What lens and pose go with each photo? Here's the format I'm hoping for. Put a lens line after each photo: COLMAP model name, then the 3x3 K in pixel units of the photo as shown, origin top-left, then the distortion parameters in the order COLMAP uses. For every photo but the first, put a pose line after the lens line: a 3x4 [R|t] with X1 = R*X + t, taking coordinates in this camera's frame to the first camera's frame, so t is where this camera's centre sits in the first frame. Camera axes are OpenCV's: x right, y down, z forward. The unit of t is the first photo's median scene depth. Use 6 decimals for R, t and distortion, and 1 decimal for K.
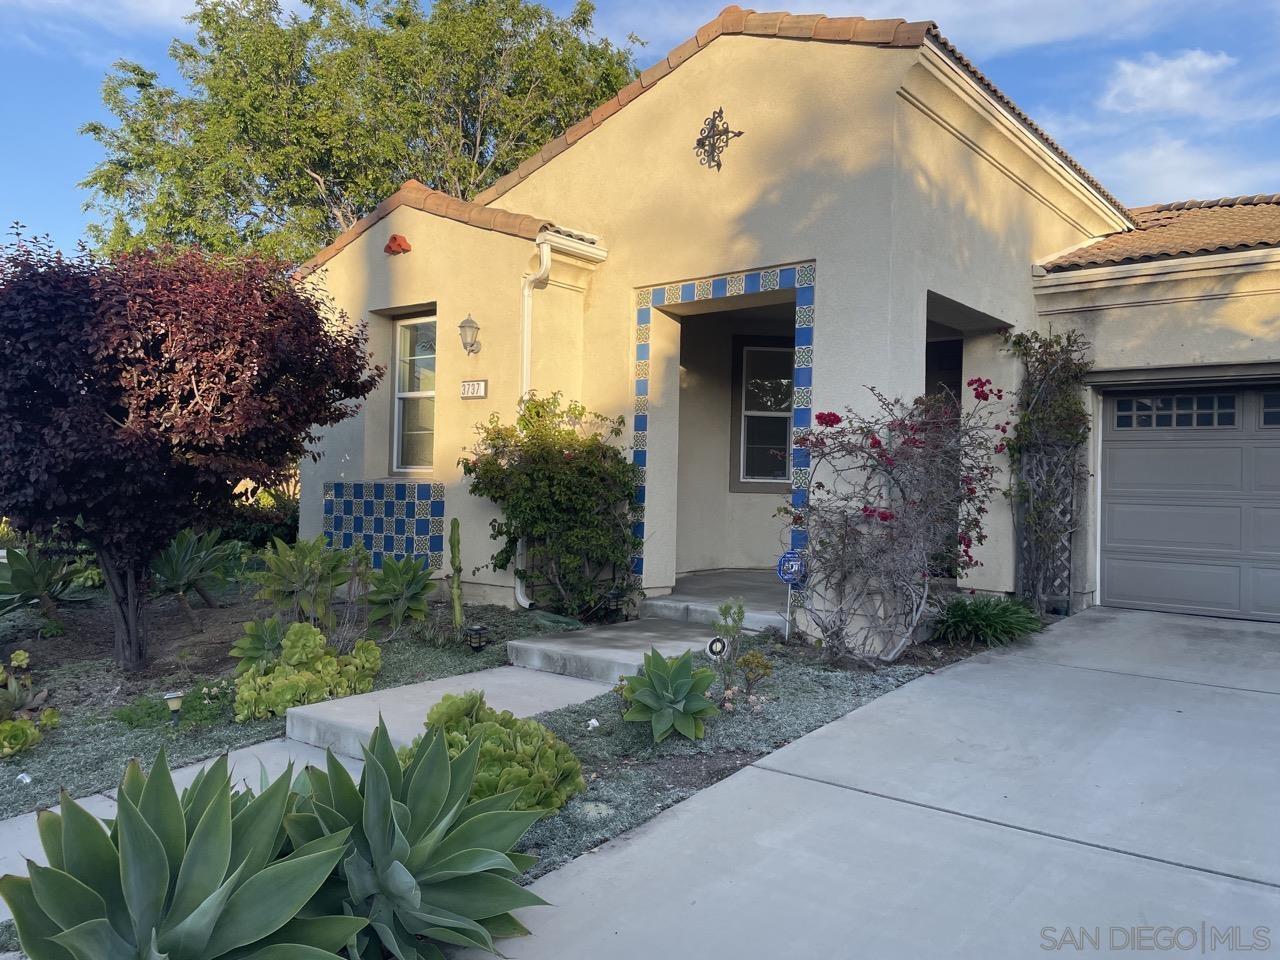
lens RADIAL K [[965.1, 0, 661.6], [0, 965.1, 484.4], [0, 0, 1]] dist [0.074232, -0.075260]
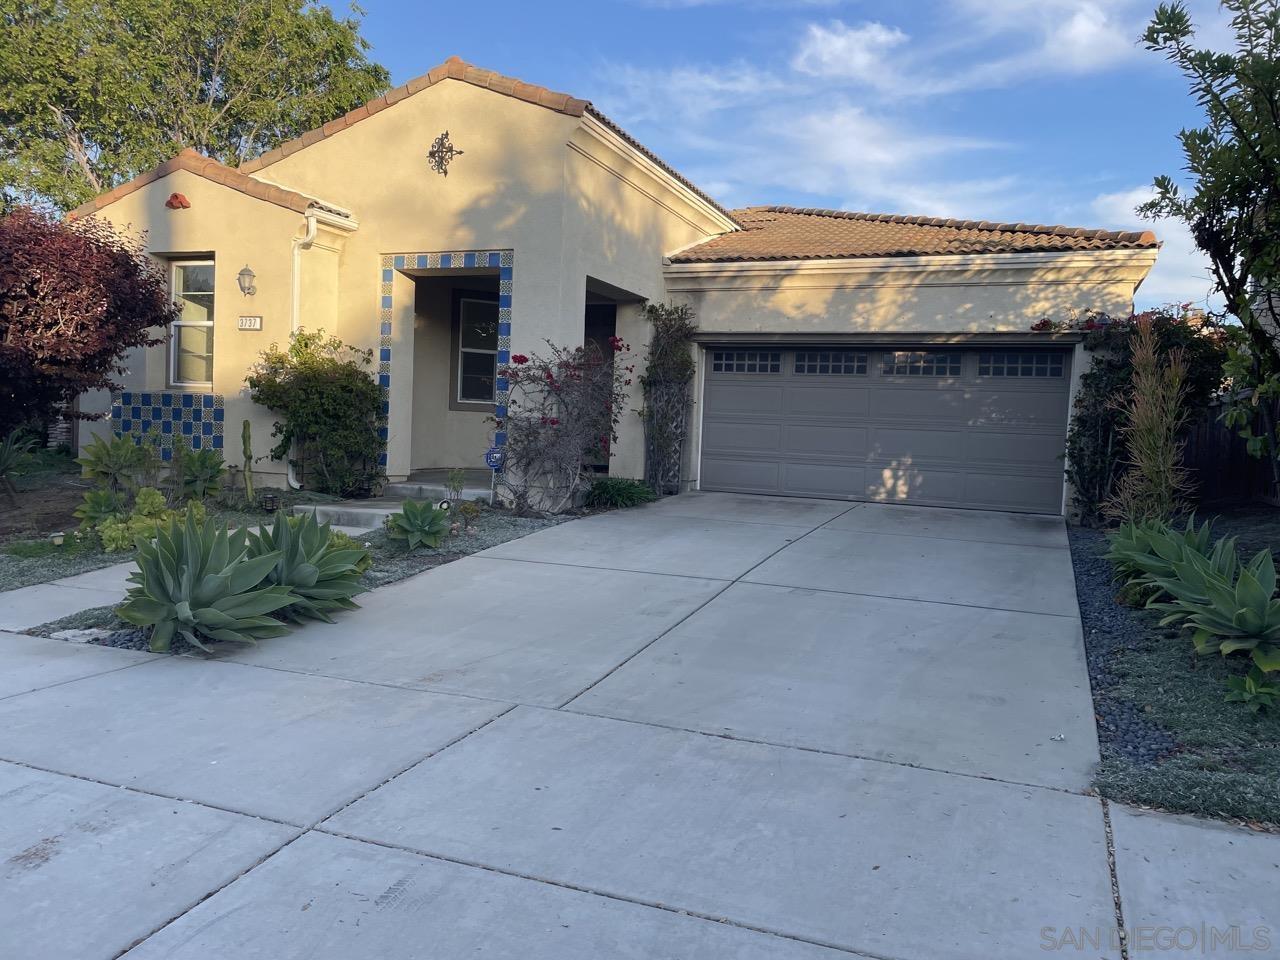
lens RADIAL K [[965.1, 0, 637.1], [0, 965.1, 474.9], [0, 0, 1]] dist [0.074232, -0.075260]
pose [[0.962600, 0.005544, 0.270870, -0.051112], [-0.021828, 0.998127, 0.057143, 0.019752], [-0.270046, -0.060919, 0.960918, -0.433309]]
